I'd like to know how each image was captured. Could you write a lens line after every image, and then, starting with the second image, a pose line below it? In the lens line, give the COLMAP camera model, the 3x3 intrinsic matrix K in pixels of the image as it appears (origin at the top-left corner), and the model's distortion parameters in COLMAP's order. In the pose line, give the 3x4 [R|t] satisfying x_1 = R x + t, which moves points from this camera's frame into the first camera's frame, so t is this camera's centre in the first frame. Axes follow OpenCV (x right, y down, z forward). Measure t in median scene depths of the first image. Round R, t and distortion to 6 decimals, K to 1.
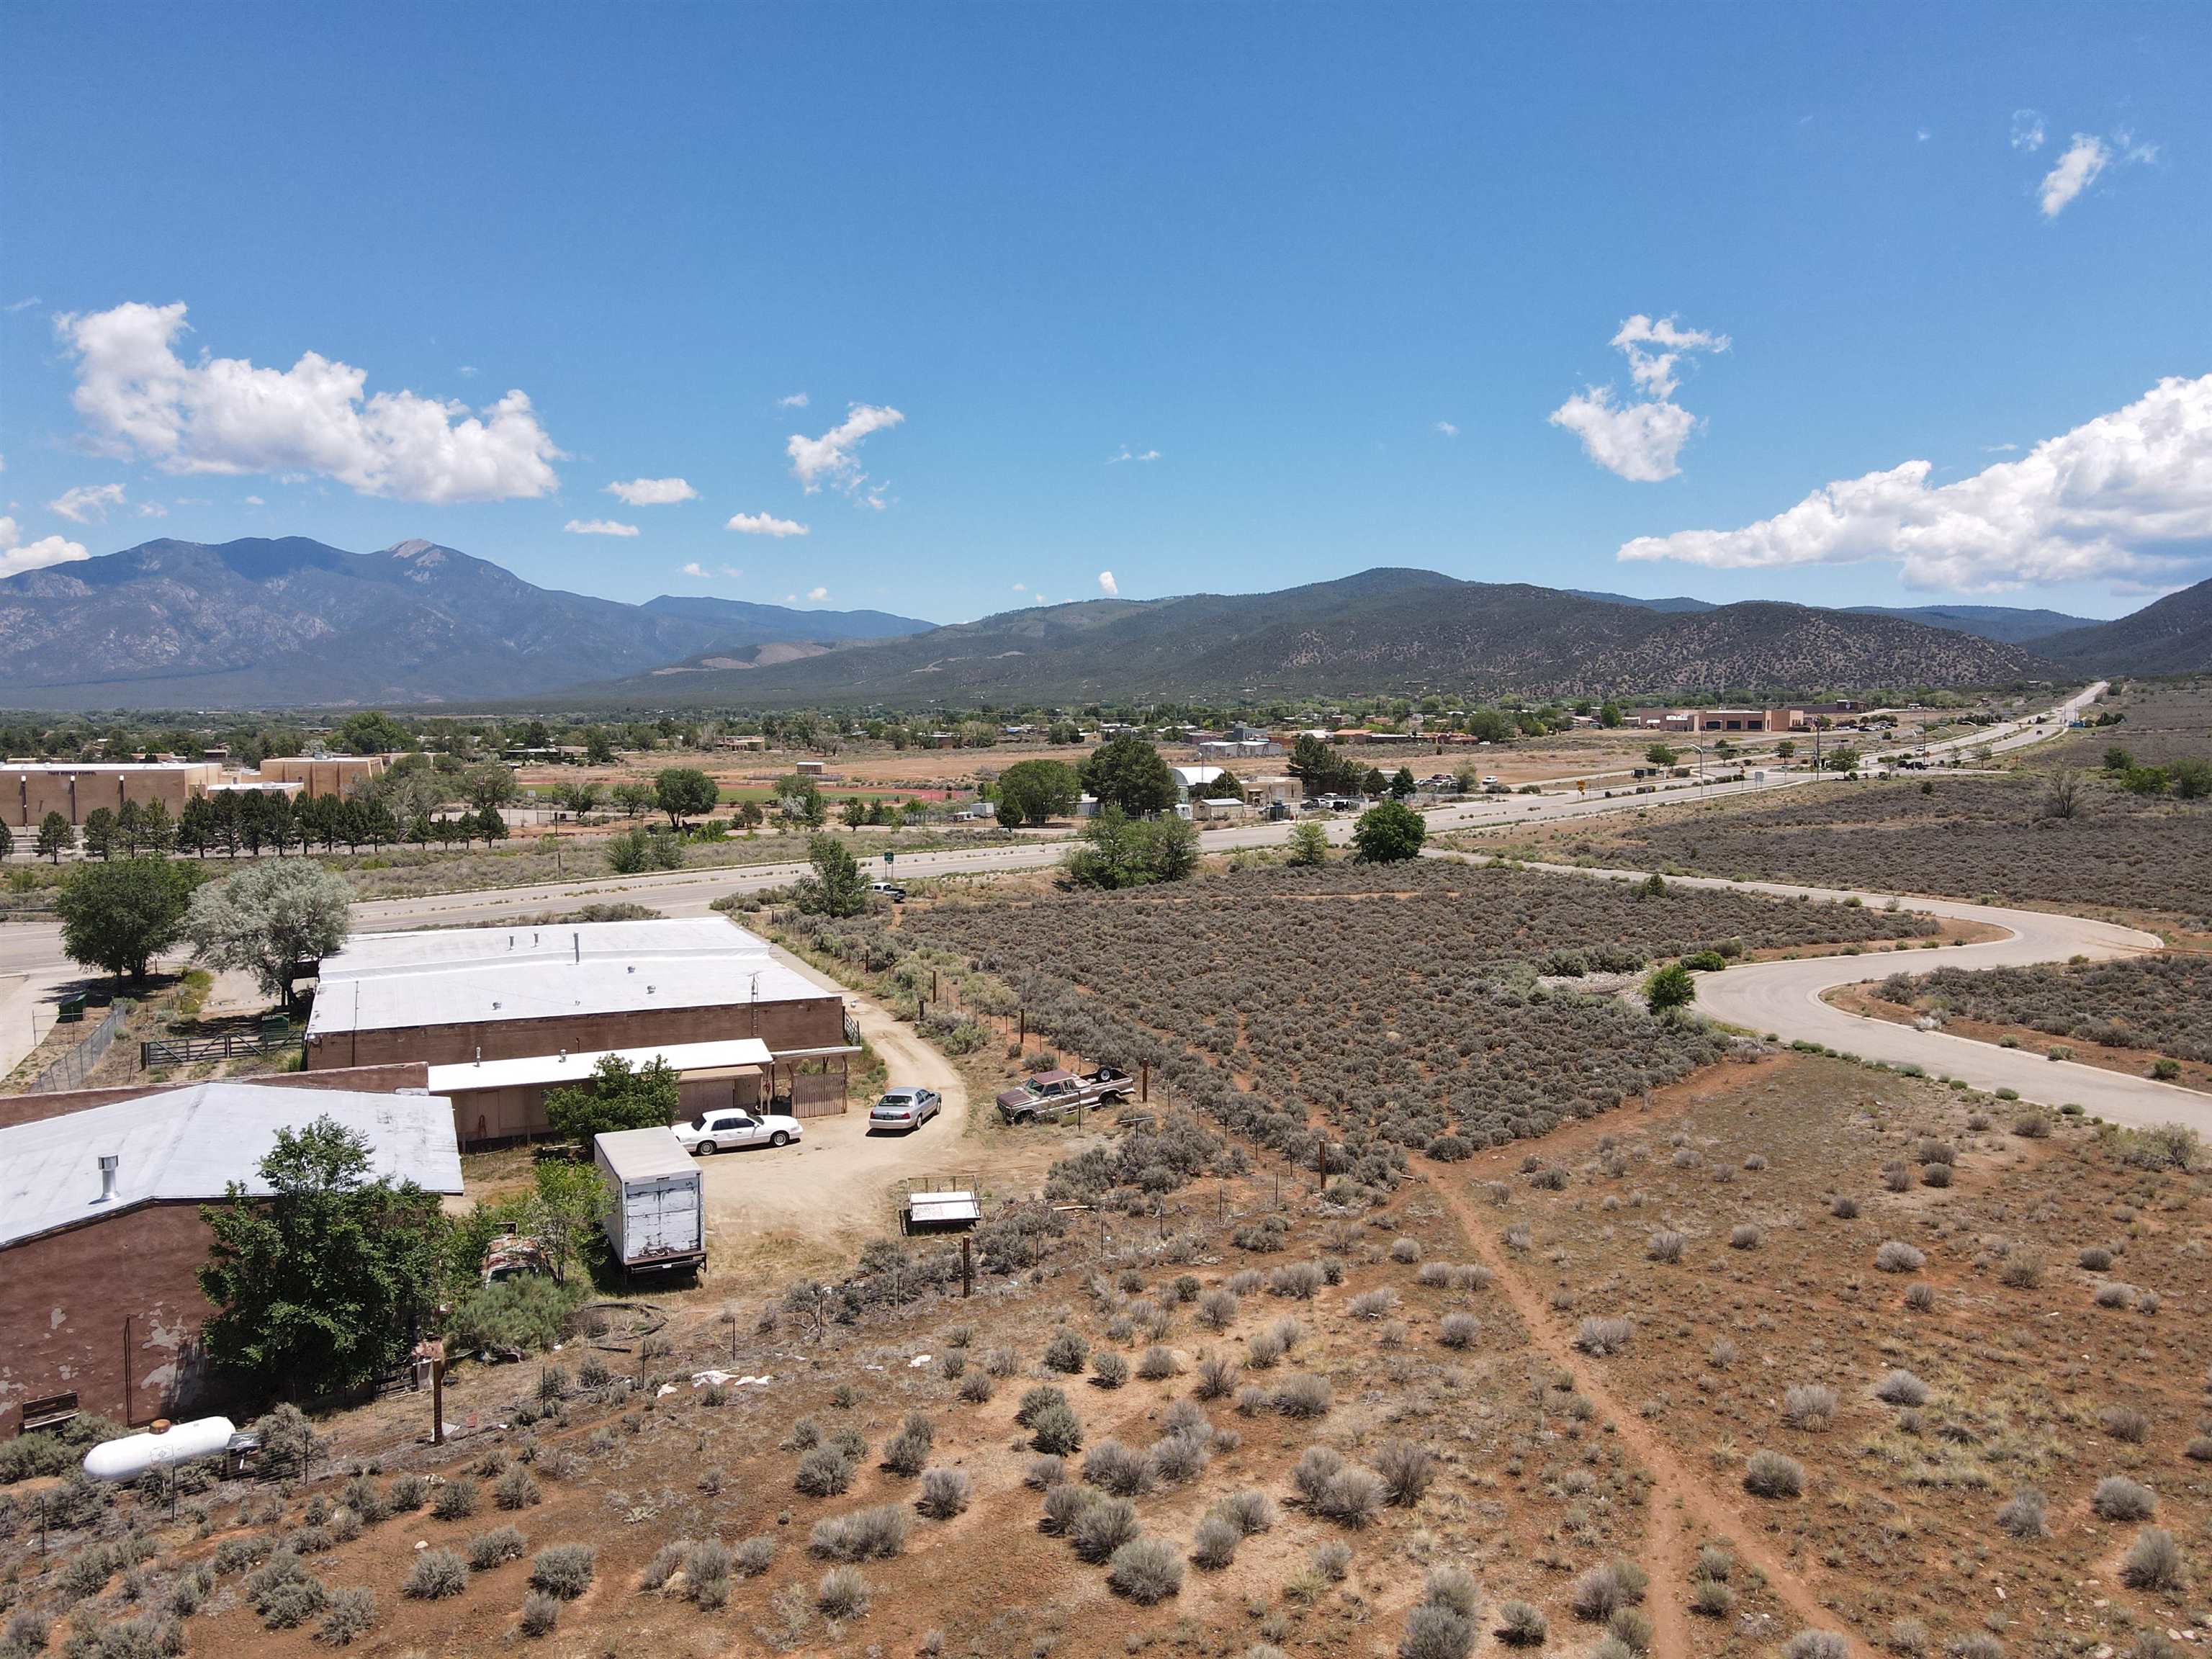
lens RADIAL K [[1629.7, 0, 1103.0], [0, 1629.7, 821.5], [0, 0, 1]] dist [-0.013828, 0.058384]
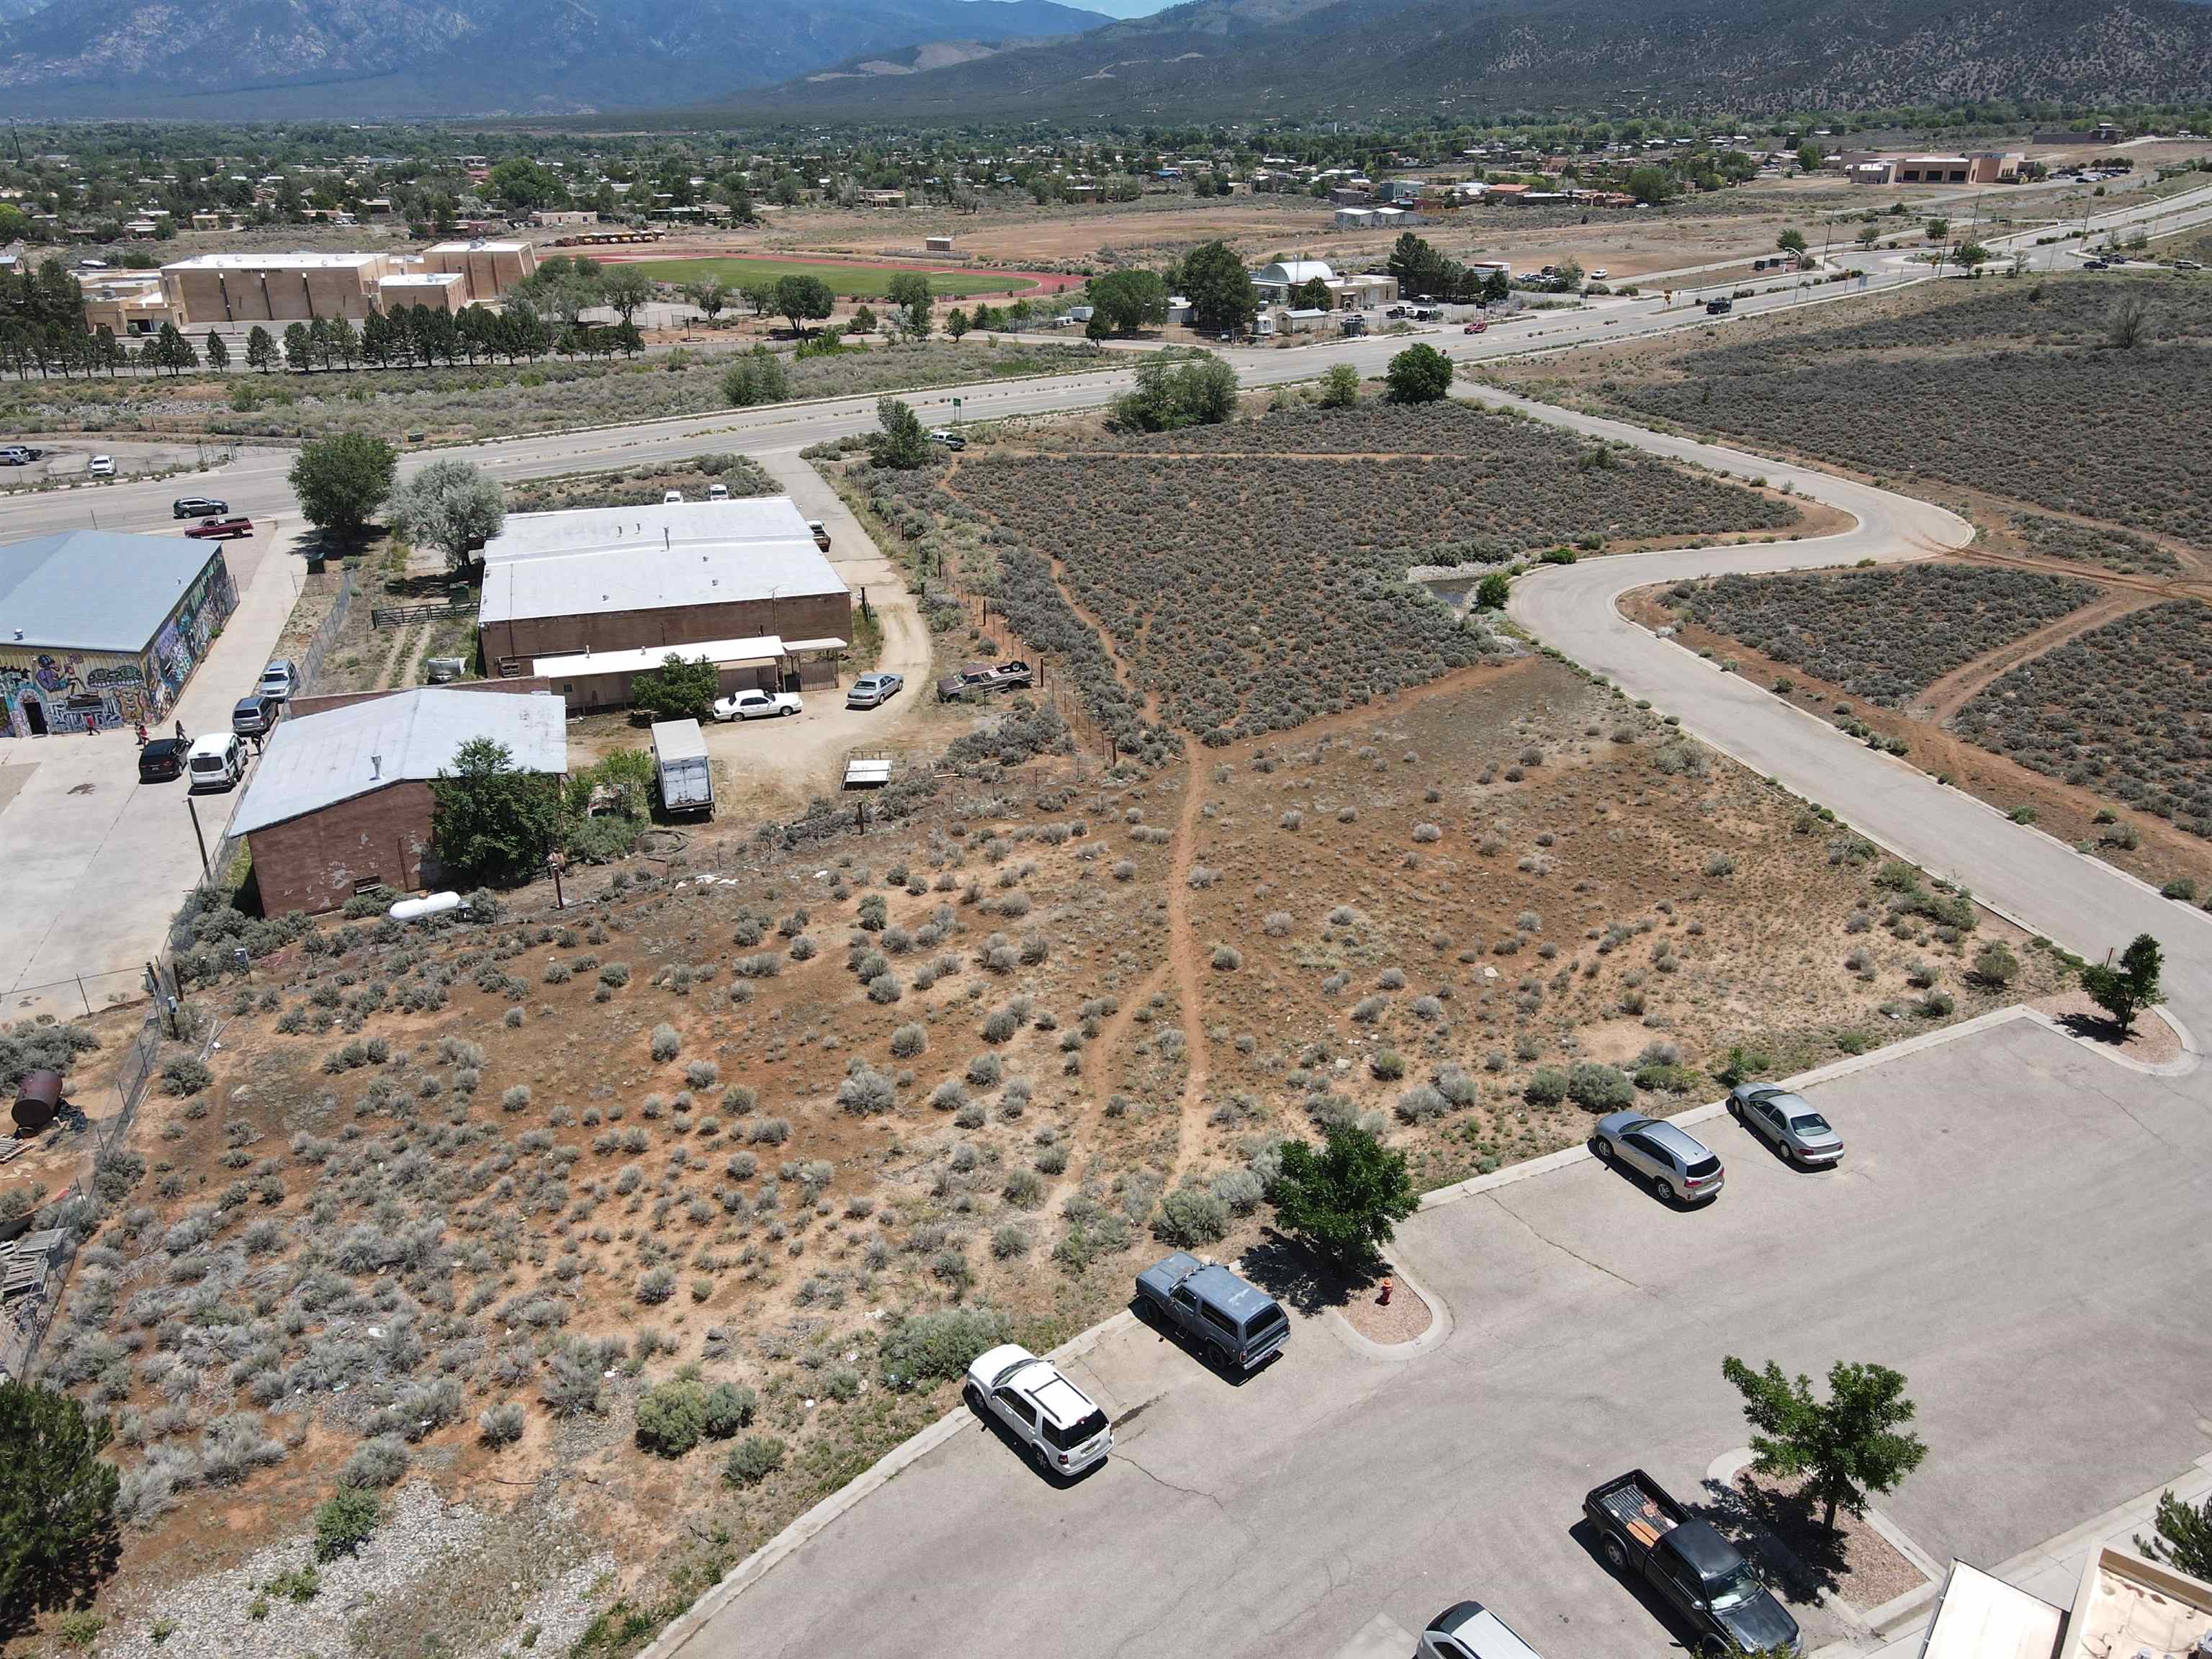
lens RADIAL K [[1629.7, 0, 1103.0], [0, 1629.7, 821.5], [0, 0, 1]] dist [-0.013828, 0.058384]
pose [[0.994365, 0.039185, -0.098505, 0.187302], [-0.004159, 0.942883, 0.333098, -0.162082], [0.105931, -0.330811, 0.937733, -0.315830]]
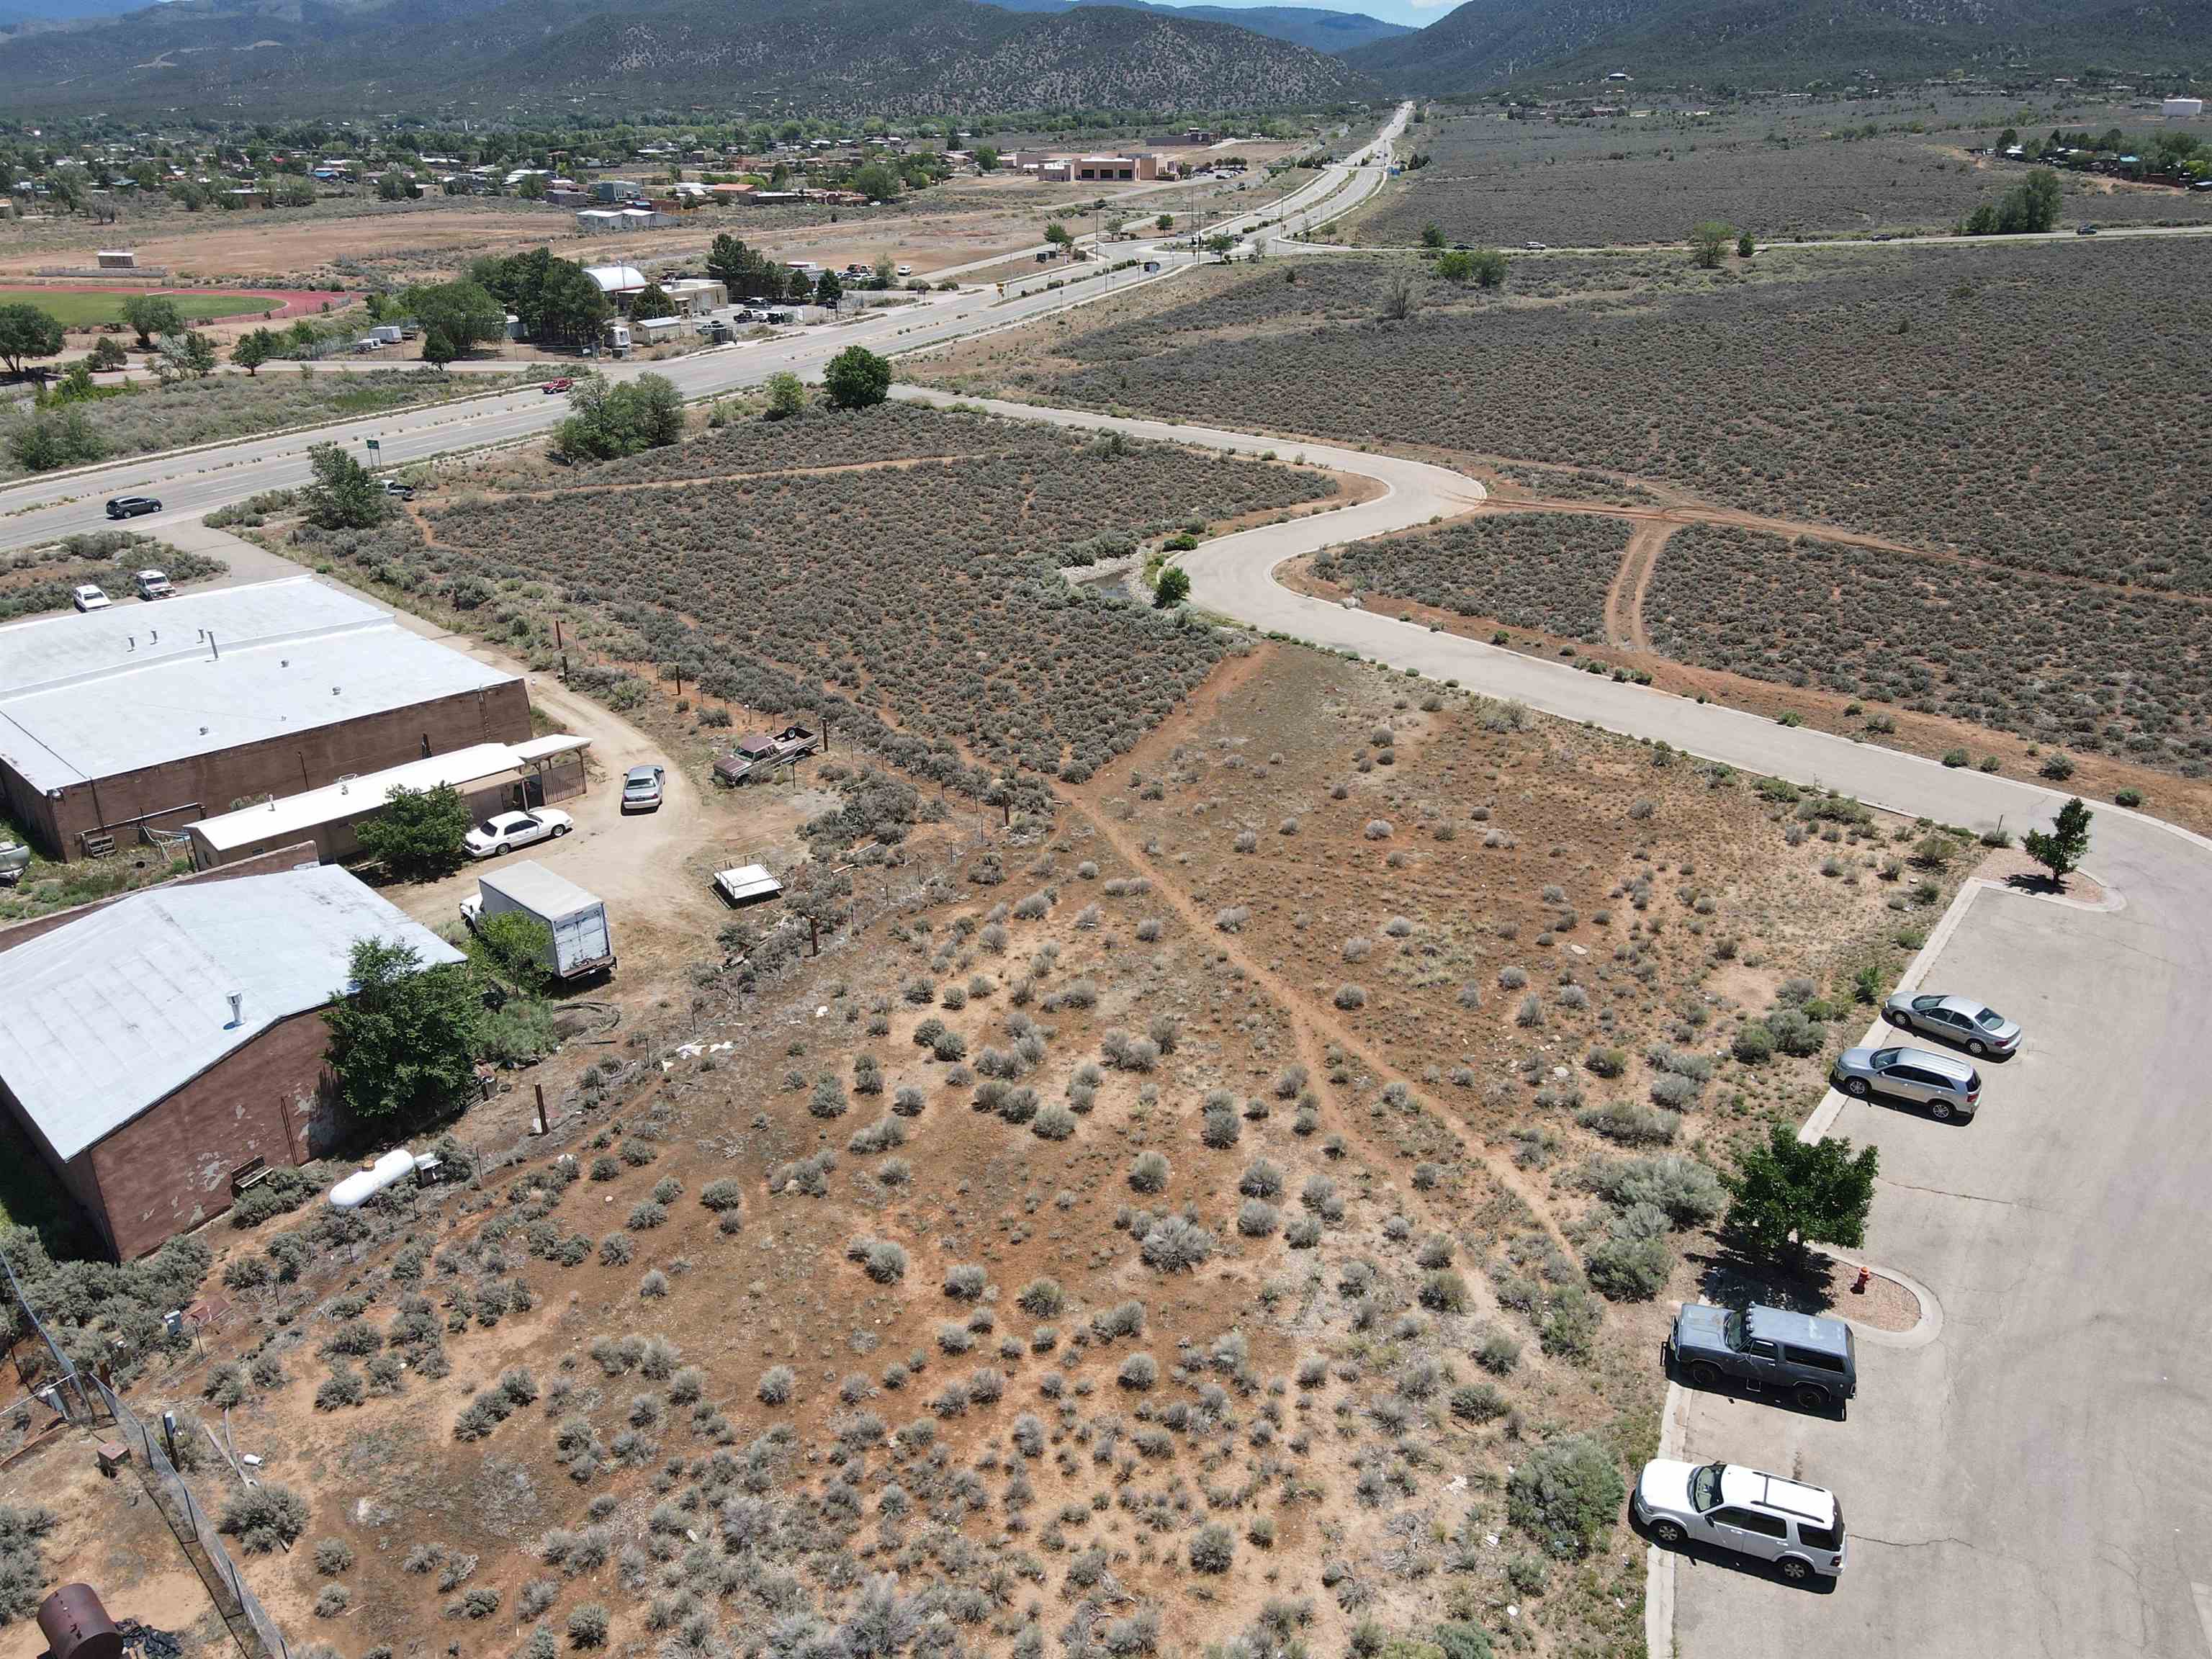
lens RADIAL K [[1622.5, 0, 1106.0], [0, 1622.5, 829.5], [0, 0, 1]] dist [0.015191, 0.006366]
pose [[0.928012, -0.148938, 0.341484, -0.179297], [0.024969, 0.939416, 0.341868, -0.166288], [-0.371713, -0.308731, 0.875508, -0.177282]]
